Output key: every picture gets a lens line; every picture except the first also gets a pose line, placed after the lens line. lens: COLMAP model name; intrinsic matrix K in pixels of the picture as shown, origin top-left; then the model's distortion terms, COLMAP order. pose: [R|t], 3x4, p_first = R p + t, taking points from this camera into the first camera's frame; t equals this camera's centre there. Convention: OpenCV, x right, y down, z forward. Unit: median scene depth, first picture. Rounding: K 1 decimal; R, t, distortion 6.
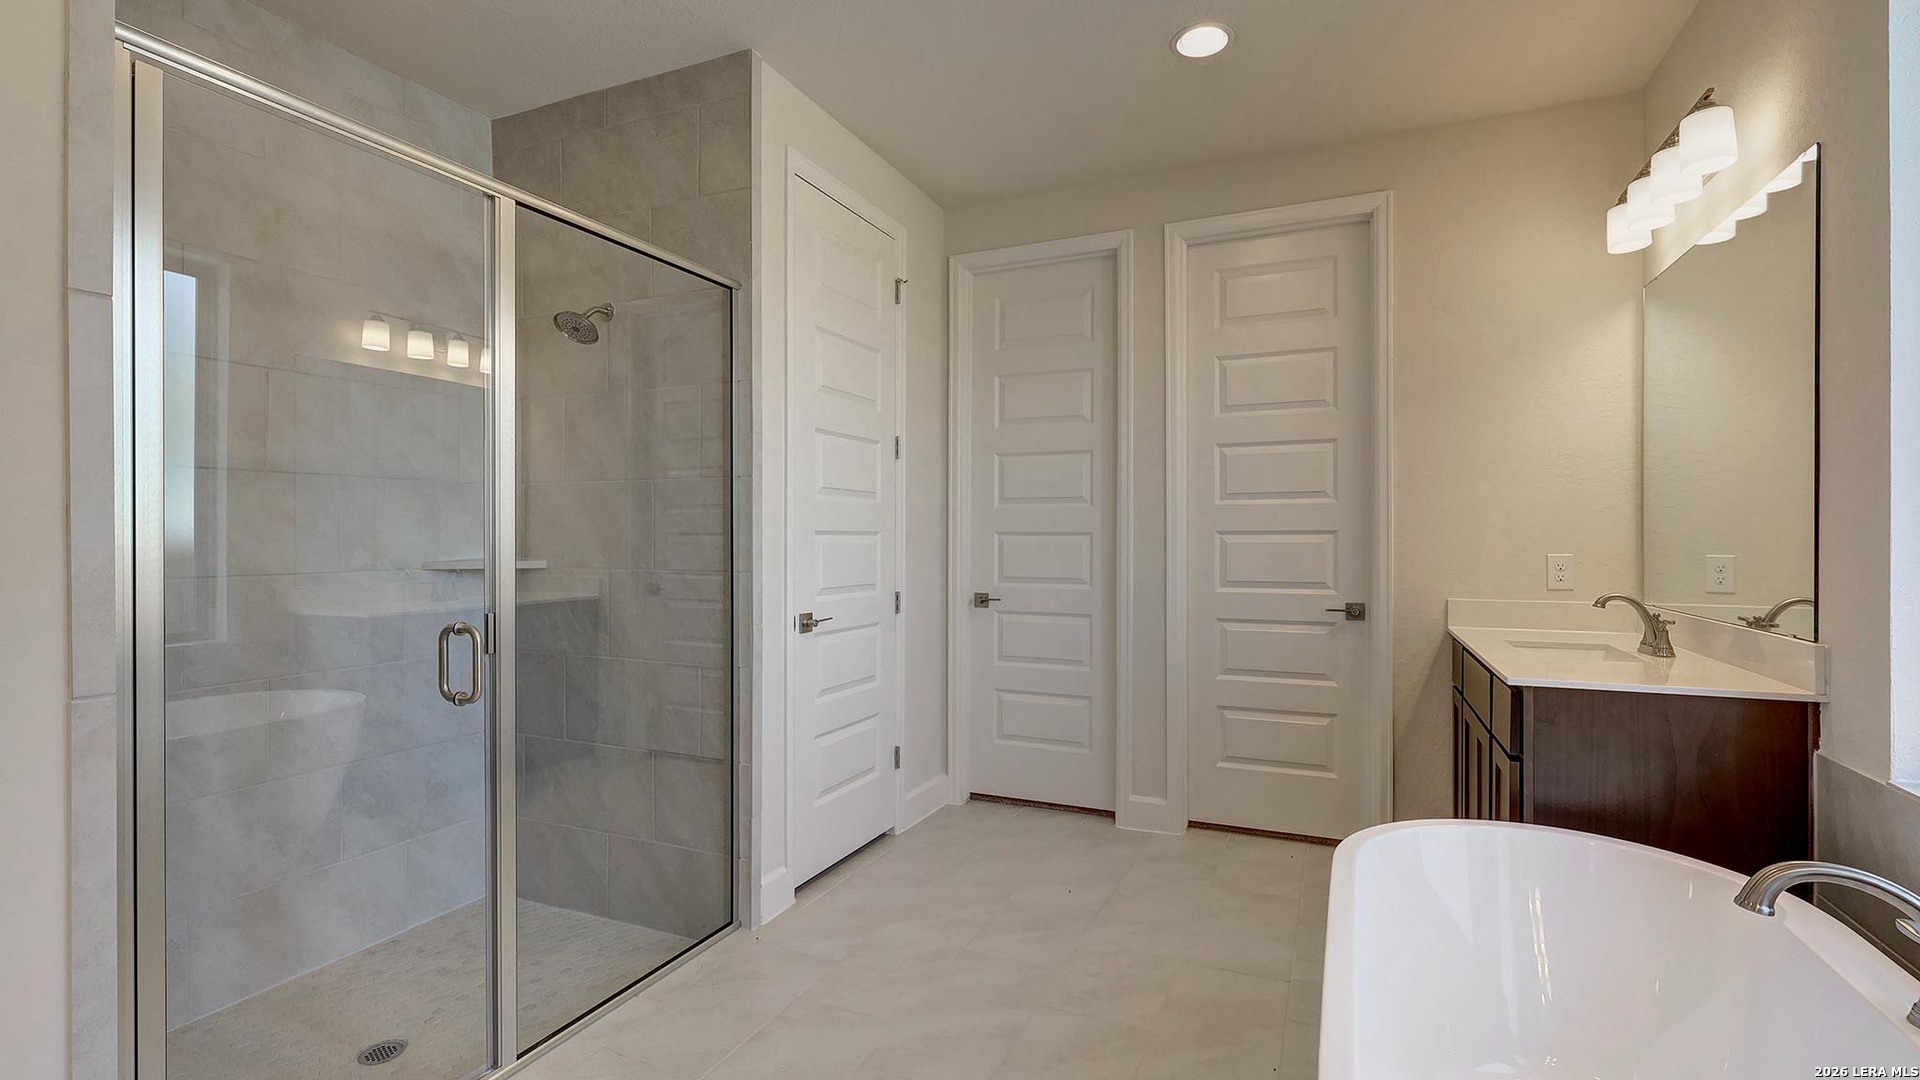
lens RADIAL K [[867.0, 0, 954.4], [0, 867.0, 536.8], [0, 0, 1]] dist [0.001988, 0.000987]
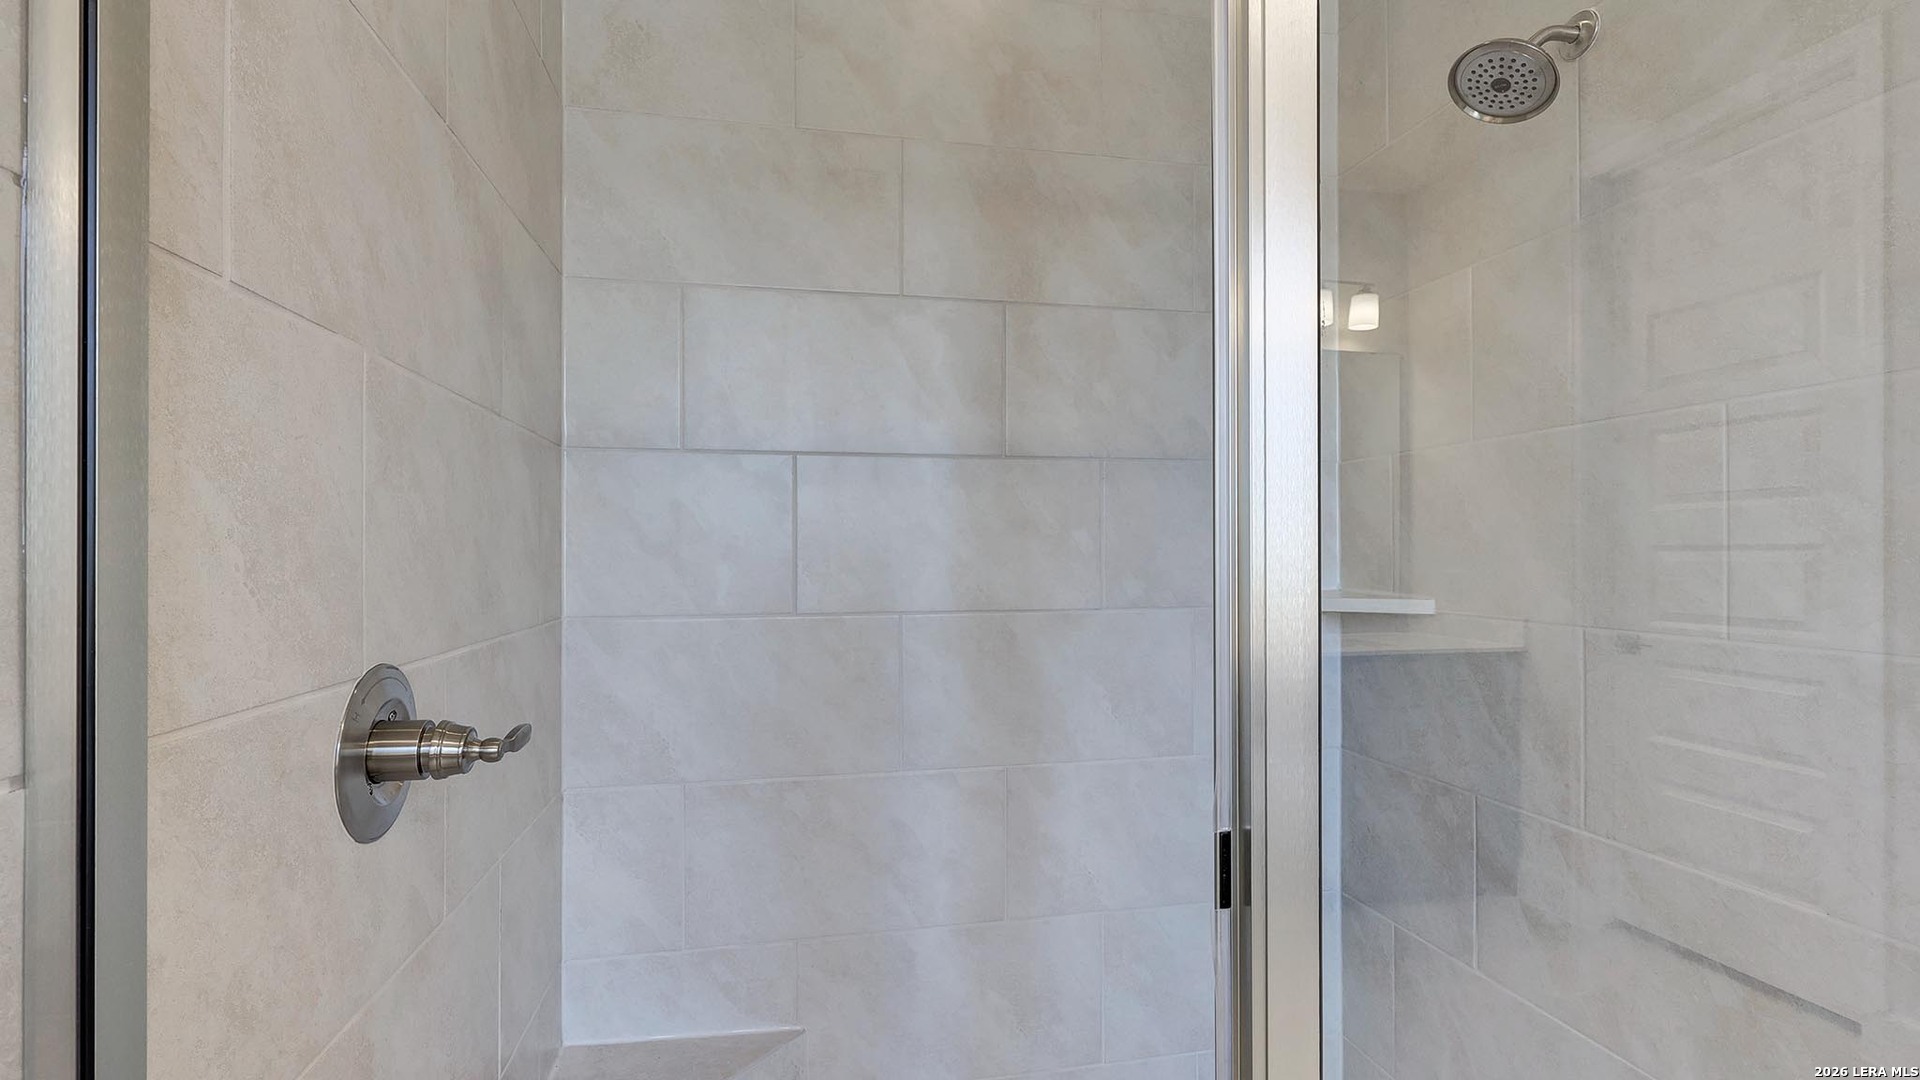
lens RADIAL K [[867.0, 0, 950.8], [0, 867.0, 560.3], [0, 0, 1]] dist [0.001988, 0.000987]
pose [[0.564650, -0.009128, -0.825280, -0.235211], [-0.000247, 0.999937, -0.011228, 0.011375], [0.825330, 0.006544, 0.564612, 0.527074]]
